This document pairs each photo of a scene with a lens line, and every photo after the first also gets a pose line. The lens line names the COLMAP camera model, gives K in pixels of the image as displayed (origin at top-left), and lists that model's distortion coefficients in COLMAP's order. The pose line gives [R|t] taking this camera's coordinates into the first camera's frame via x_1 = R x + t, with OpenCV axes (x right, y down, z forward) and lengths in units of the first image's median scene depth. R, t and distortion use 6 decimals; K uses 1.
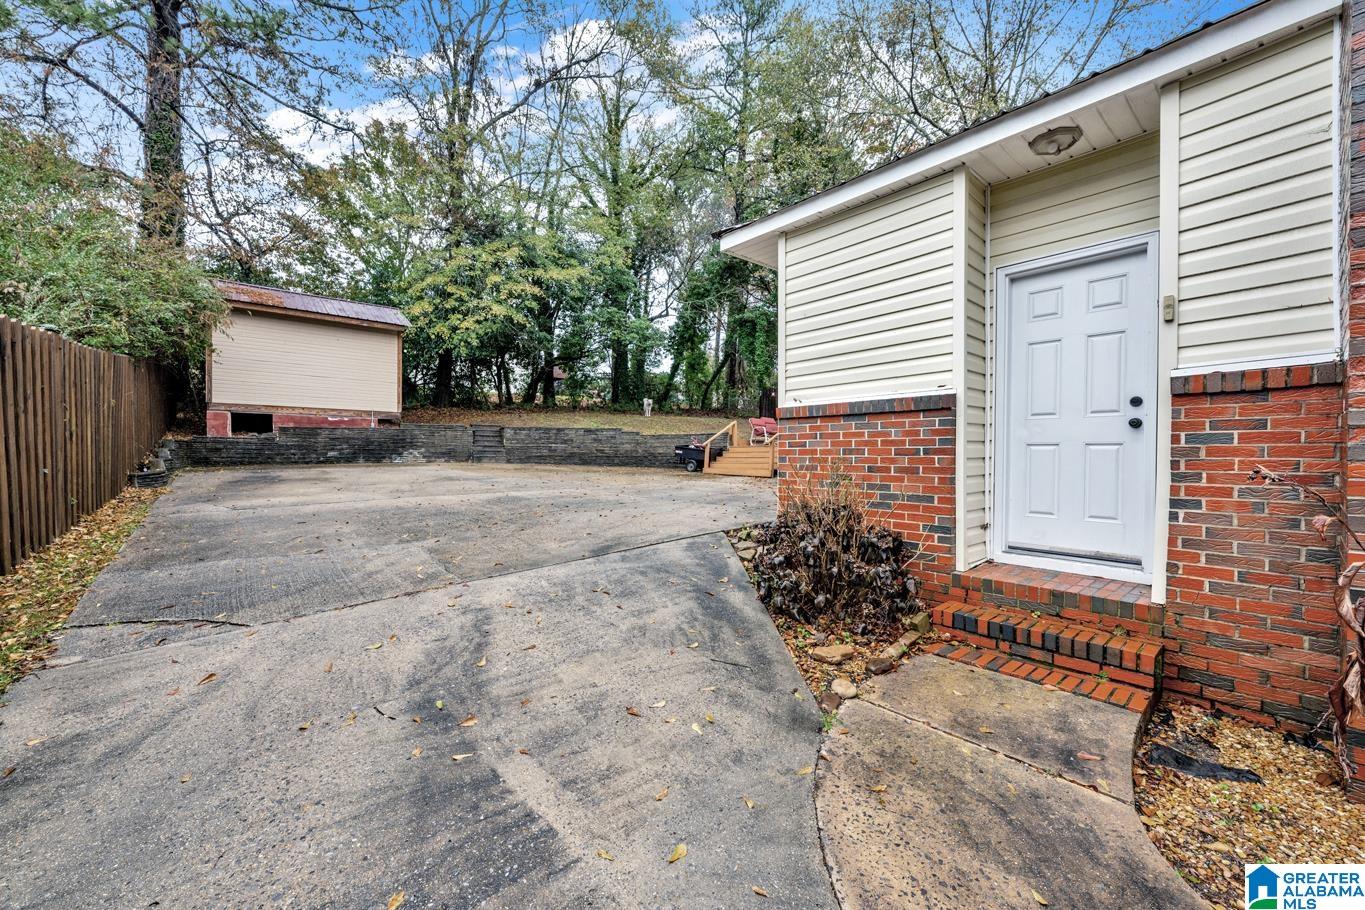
lens RADIAL K [[527.0, 0, 677.7], [0, 527.0, 459.0], [0, 0, 1]] dist [-0.000490, -0.000152]
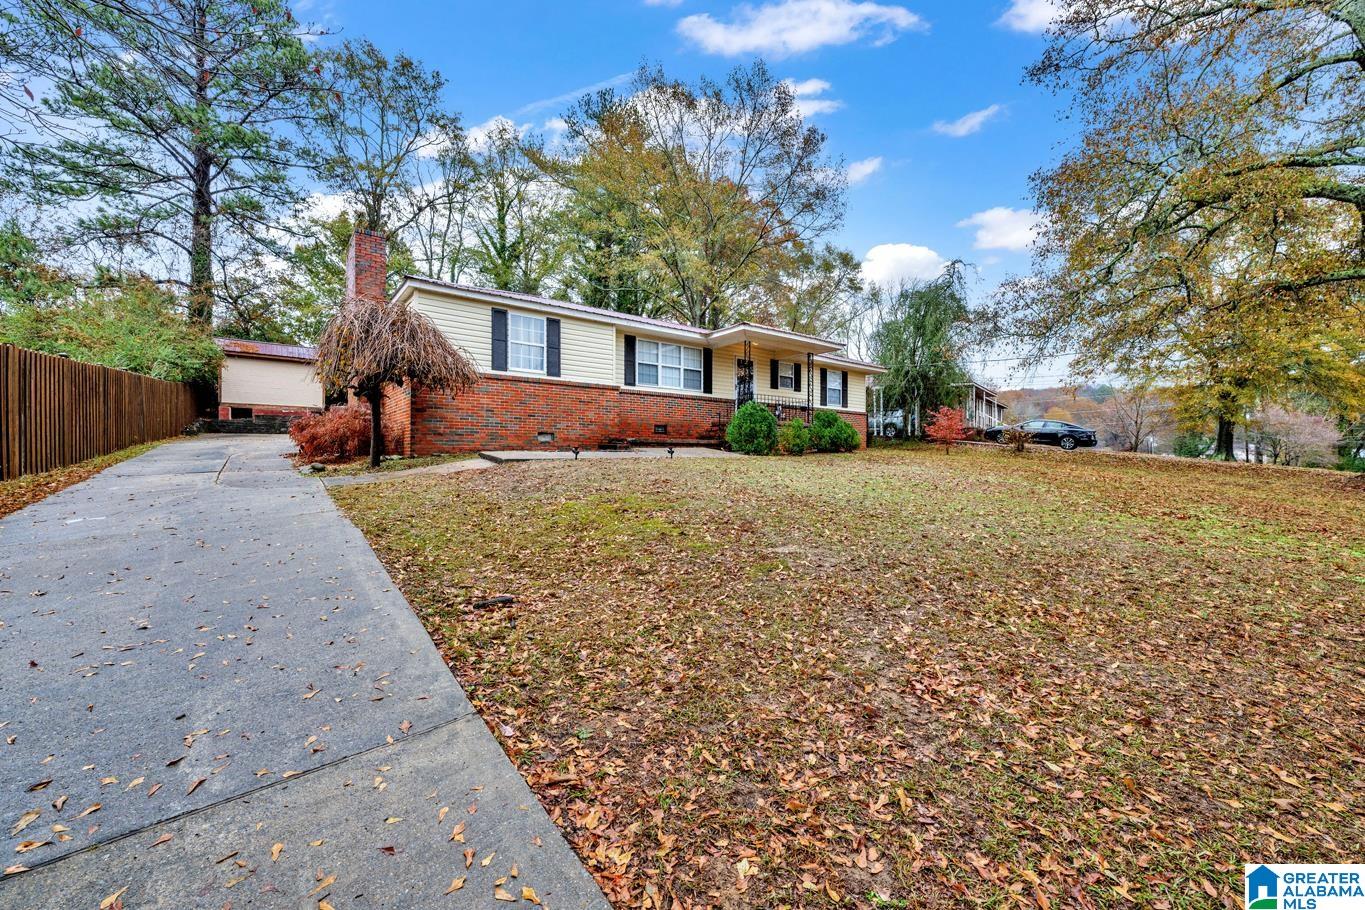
lens RADIAL K [[527.0, 0, 686.8], [0, 527.0, 453.8], [0, 0, 1]] dist [-0.000490, -0.000152]
pose [[0.999223, 0.001480, -0.039382, 0.874445], [-0.002050, 0.999893, -0.014459, 0.103379], [0.039357, 0.014529, 0.999120, -0.841996]]
